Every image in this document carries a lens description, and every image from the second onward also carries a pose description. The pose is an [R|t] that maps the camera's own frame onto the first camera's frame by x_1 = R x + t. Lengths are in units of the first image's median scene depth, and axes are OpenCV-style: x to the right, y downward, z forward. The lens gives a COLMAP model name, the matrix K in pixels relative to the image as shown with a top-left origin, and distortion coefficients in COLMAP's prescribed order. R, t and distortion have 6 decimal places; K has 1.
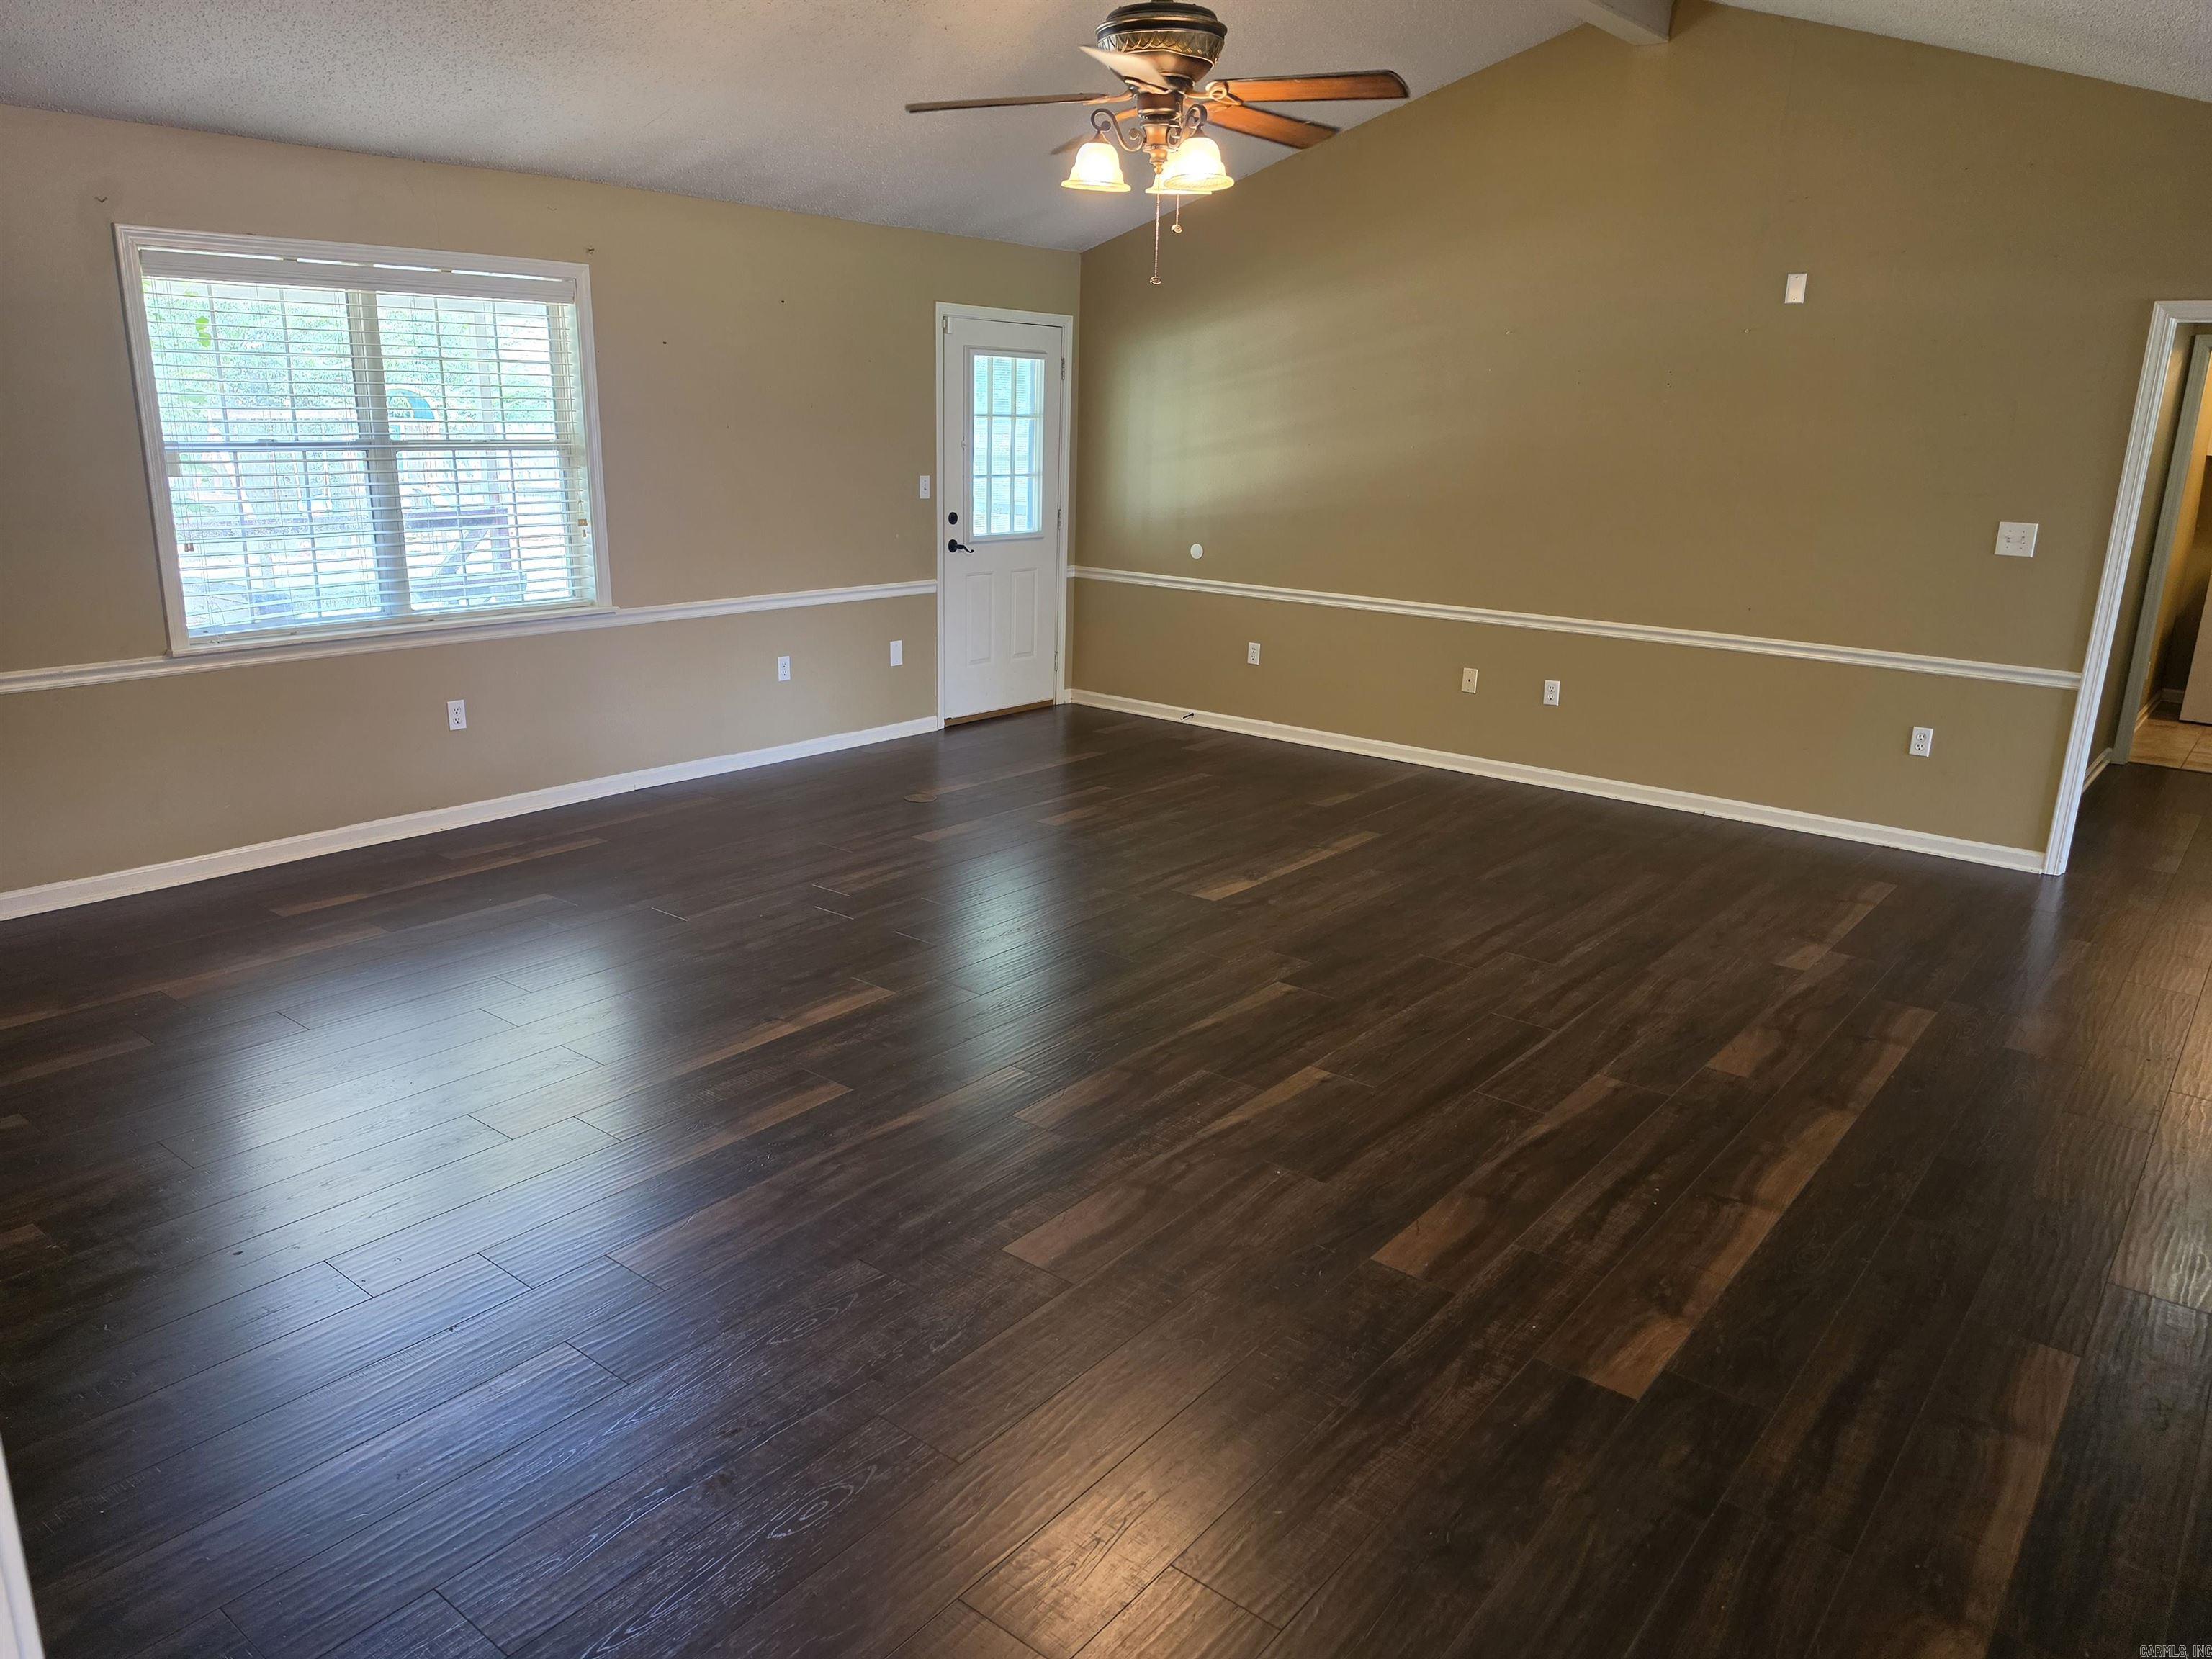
lens RADIAL K [[1542.9, 0, 1116.1], [0, 1542.9, 839.5], [0, 0, 1]] dist [0.018451, -0.035288]
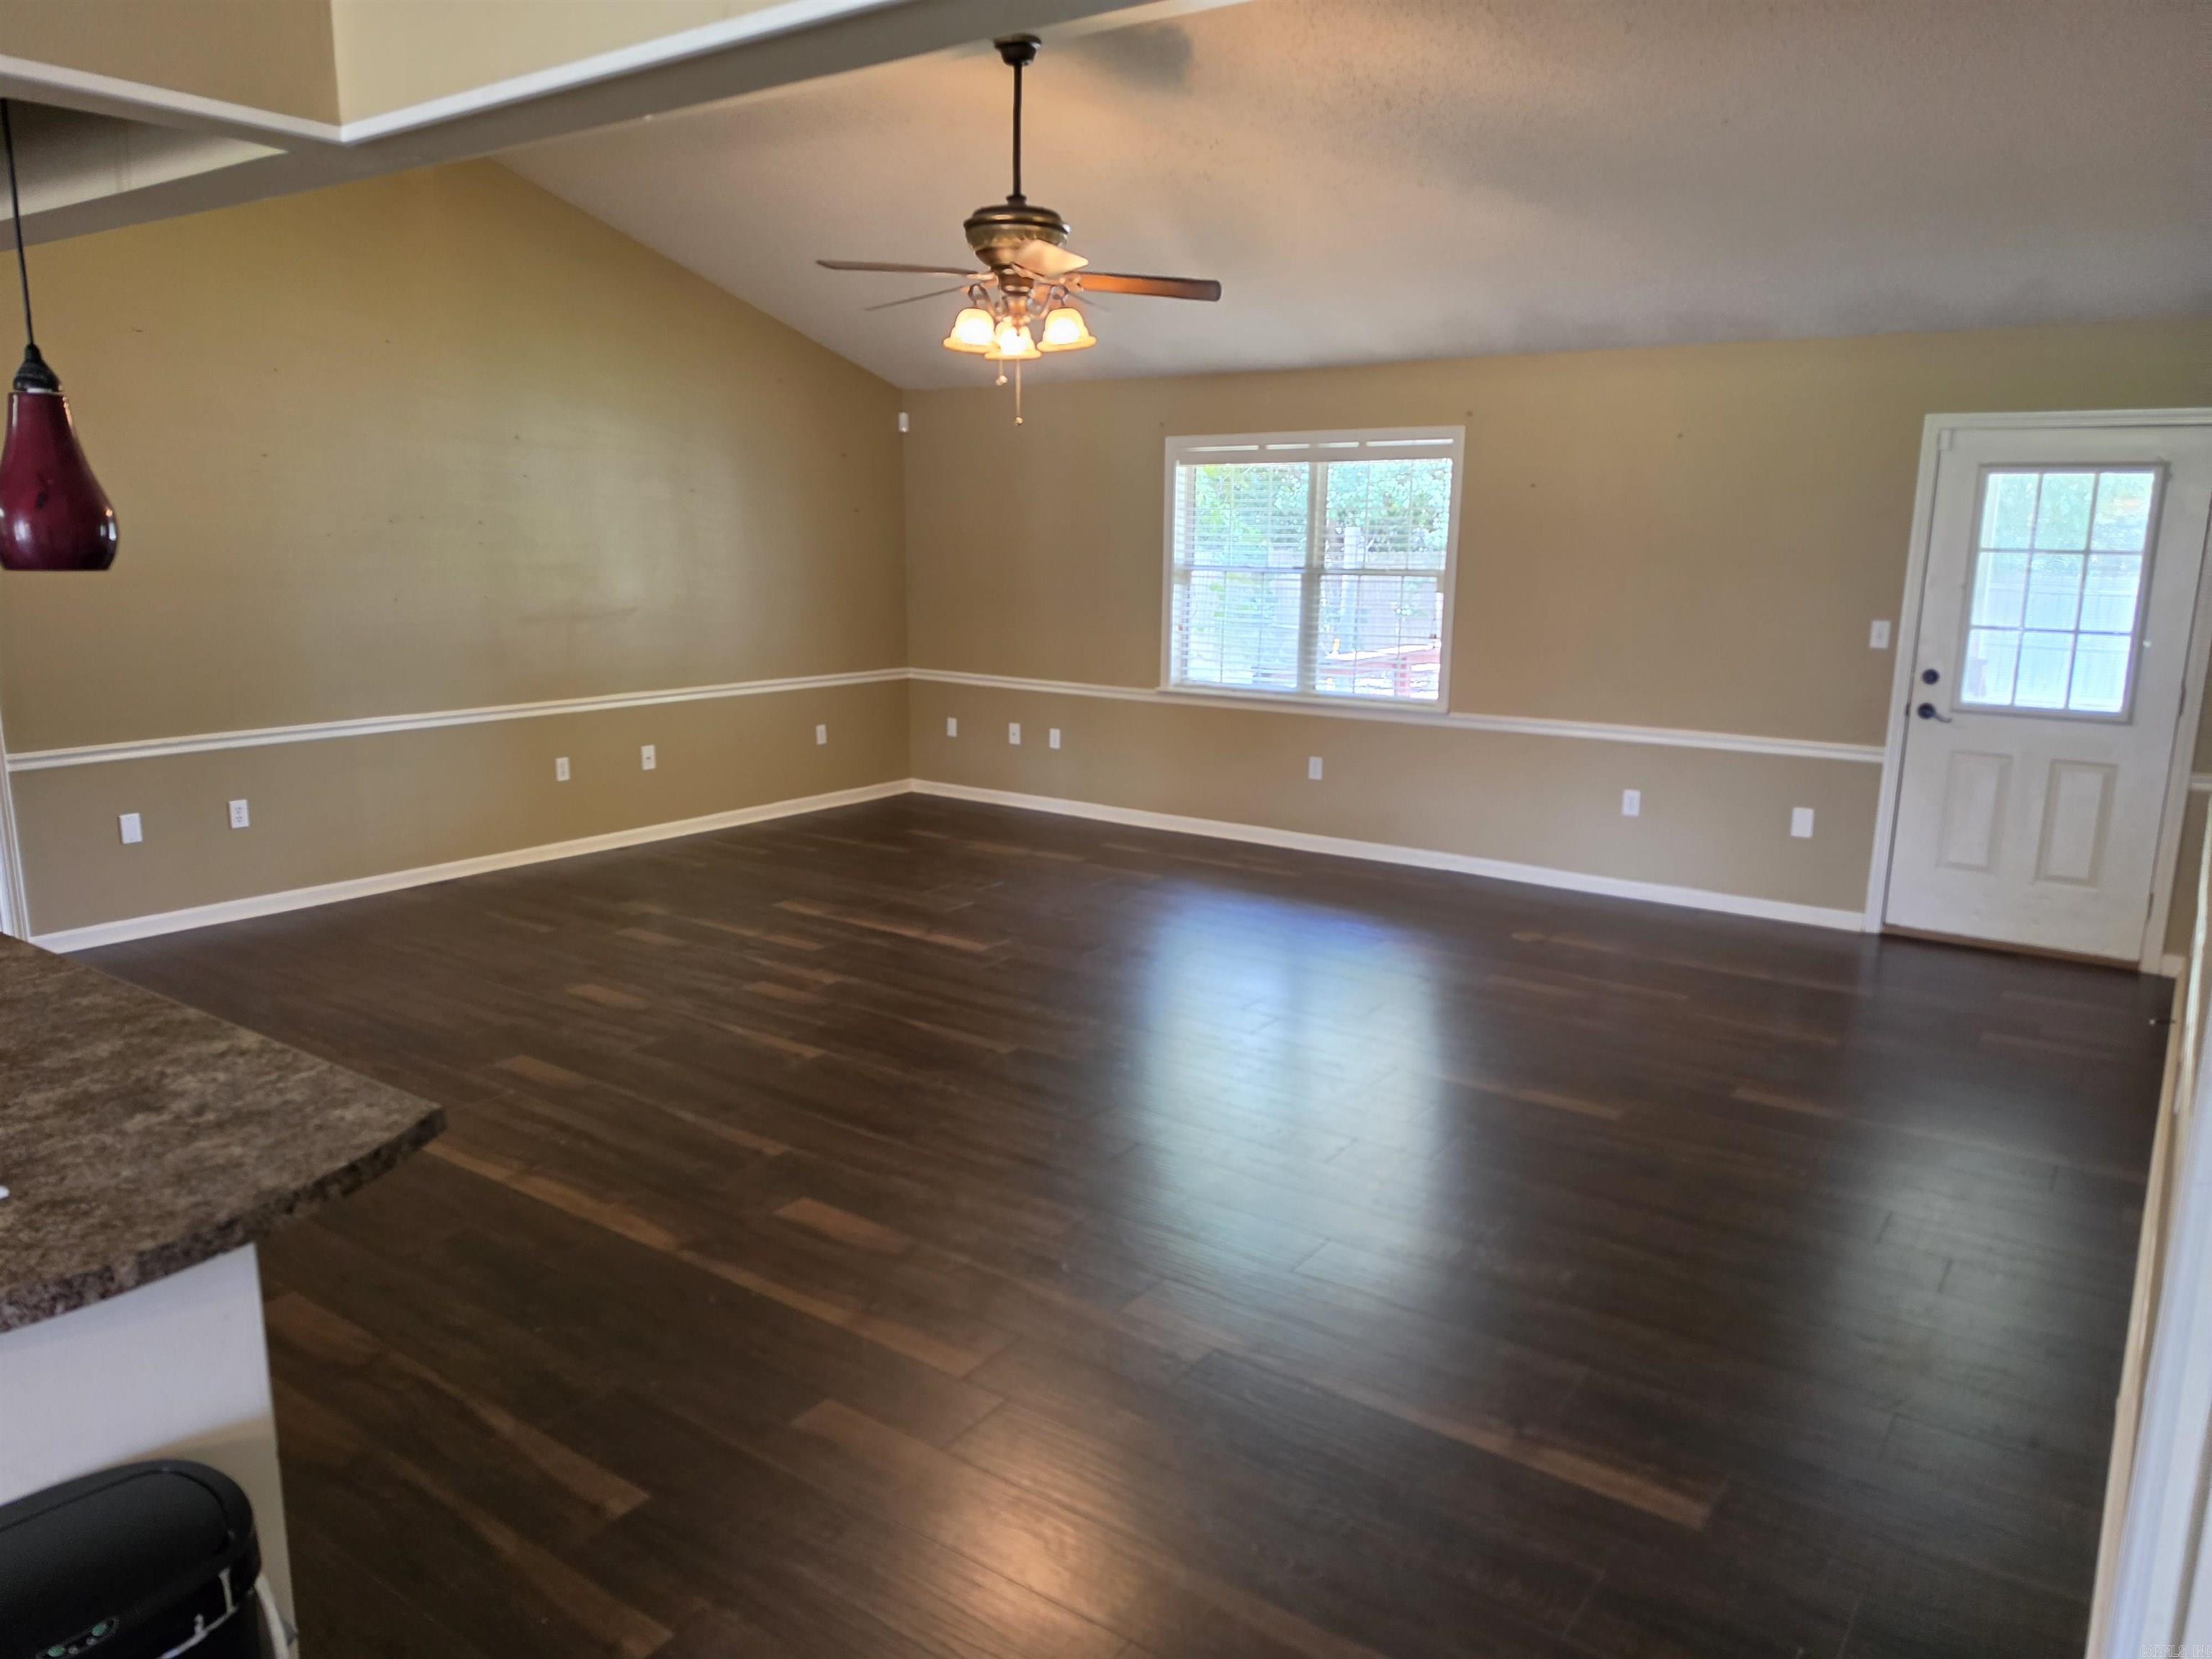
lens RADIAL K [[1542.9, 0, 1107.0], [0, 1542.9, 830.6], [0, 0, 1]] dist [0.018451, -0.035288]
pose [[0.046192, 0.164037, -0.985372, 0.836137], [-0.279203, 0.949231, 0.144932, -0.163015], [0.959120, 0.268424, 0.089646, 0.681698]]
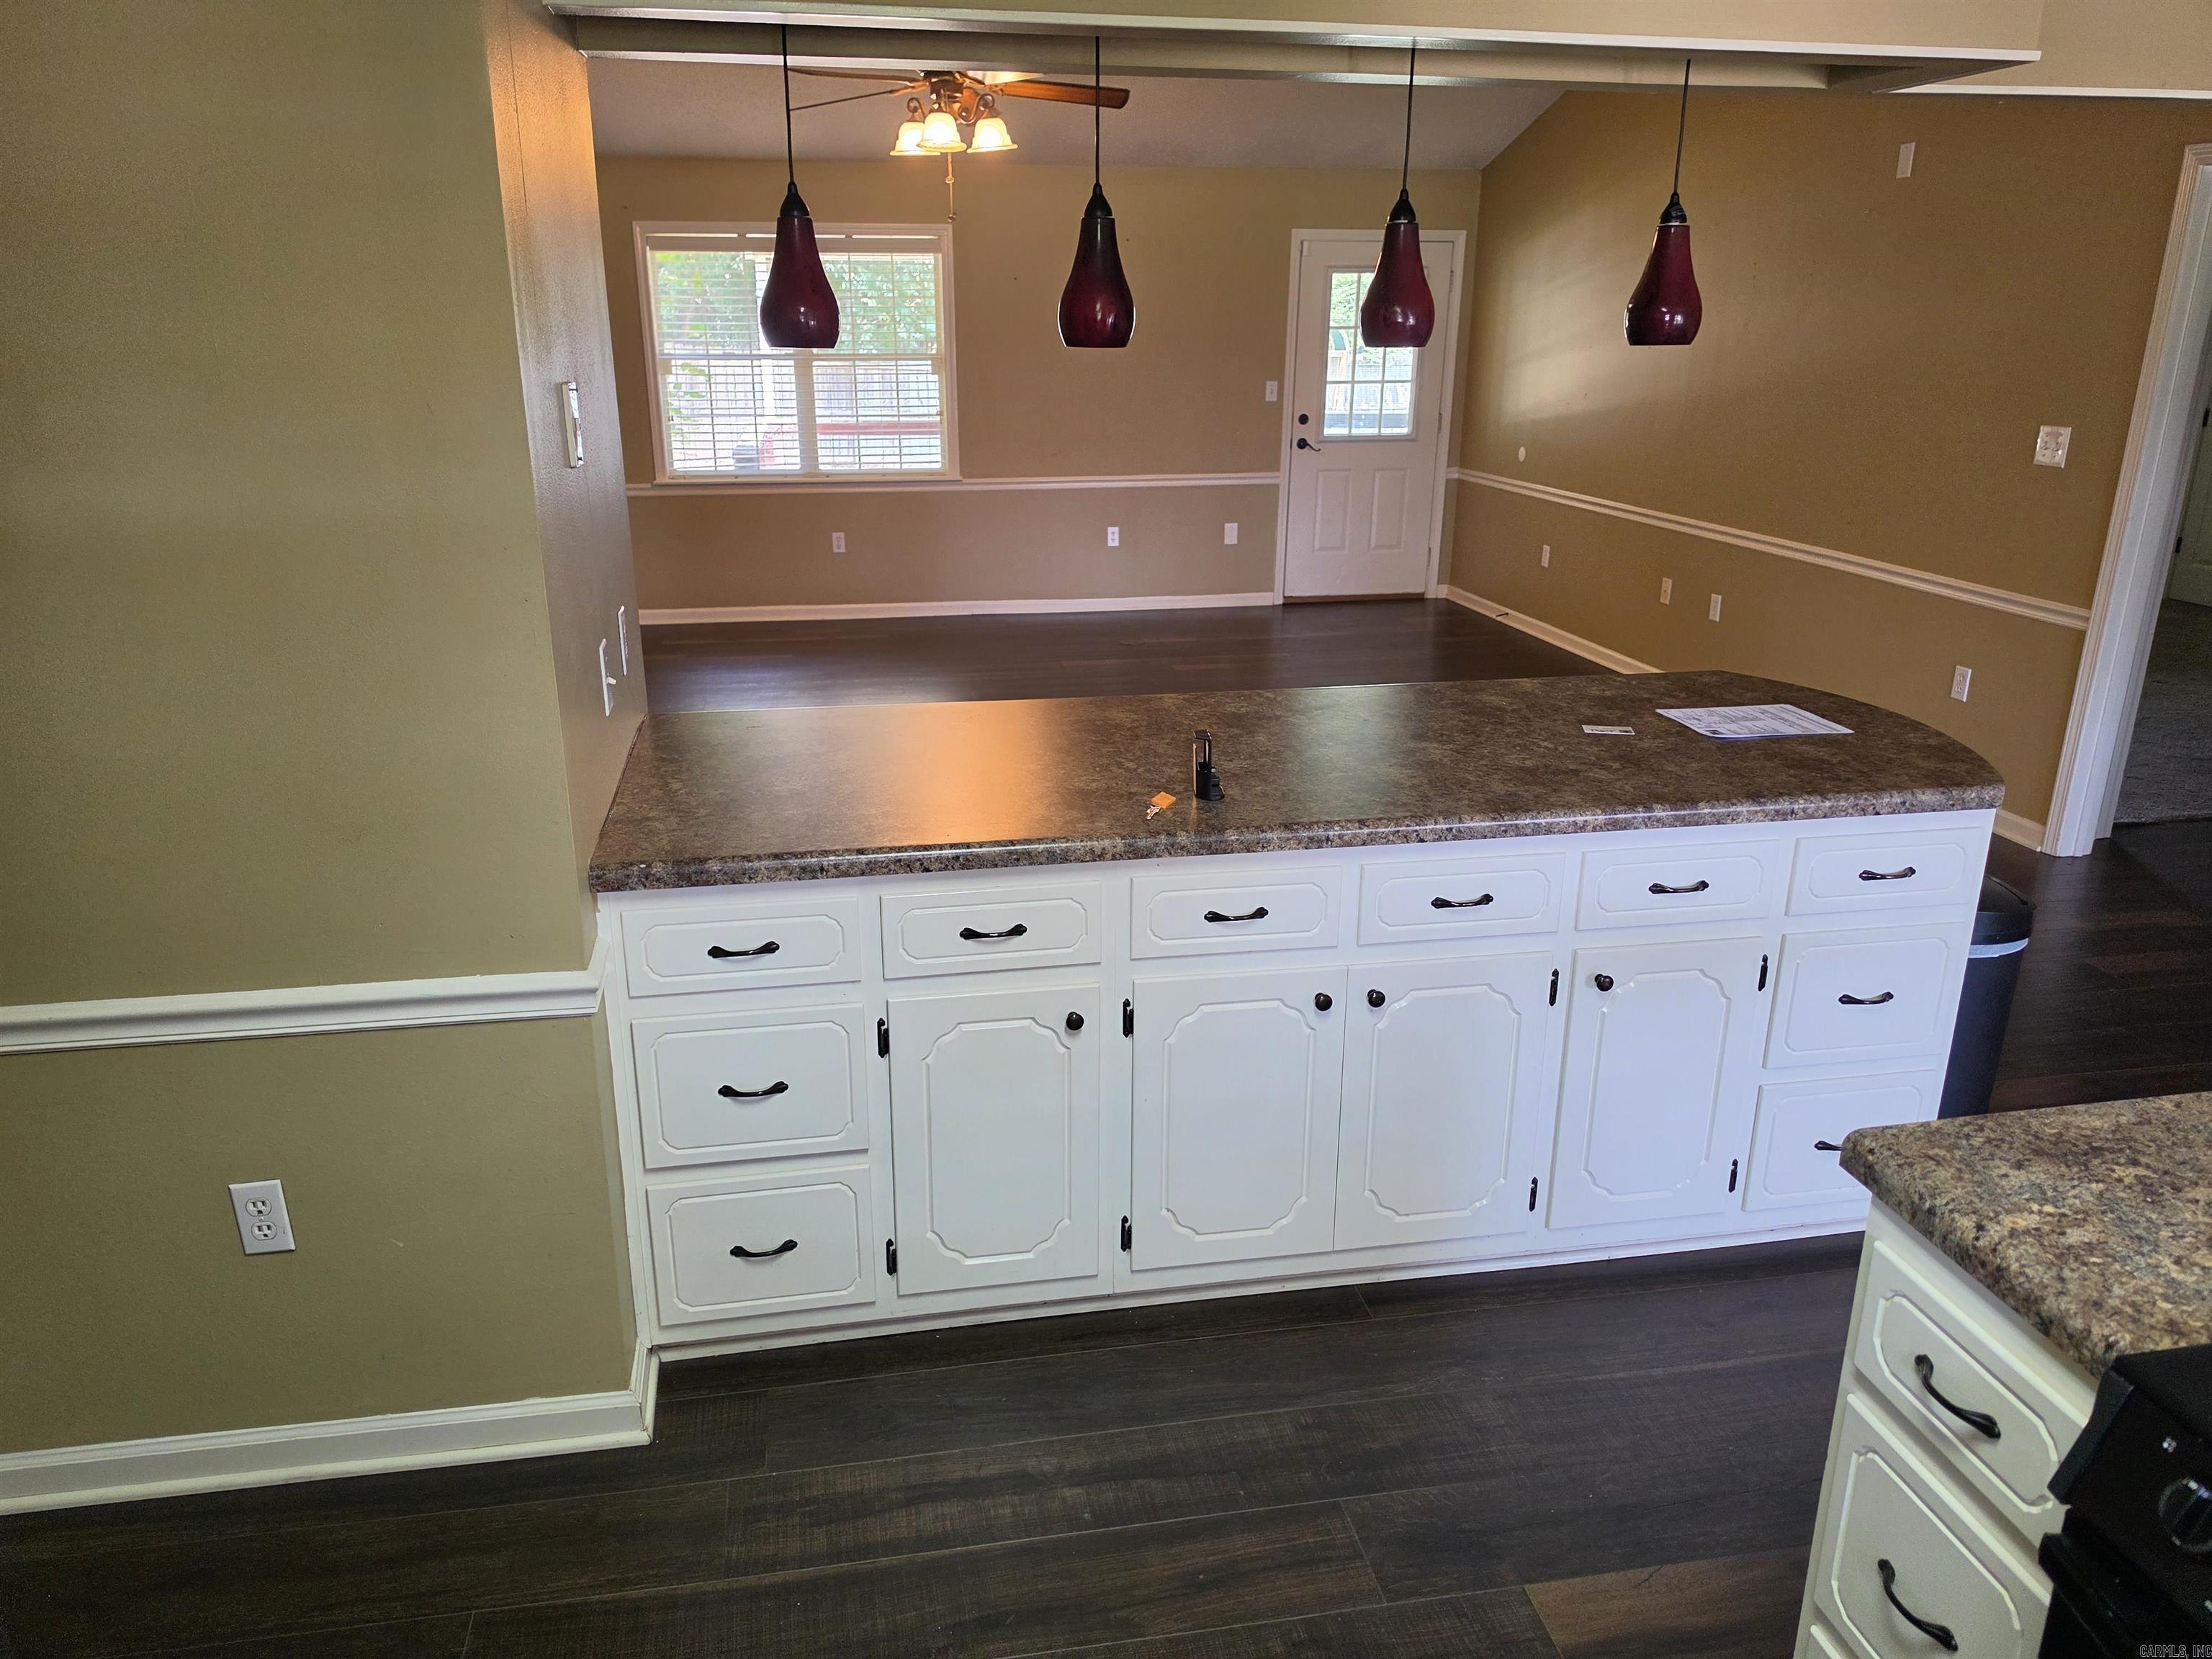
lens RADIAL K [[1542.9, 0, 1066.7], [0, 1542.9, 797.5], [0, 0, 1]] dist [0.018451, -0.035288]
pose [[0.752878, 0.168784, -0.636150, 0.669166], [-0.158940, 0.984576, 0.073124, 0.014027], [0.638681, 0.046056, 0.768092, 0.031648]]
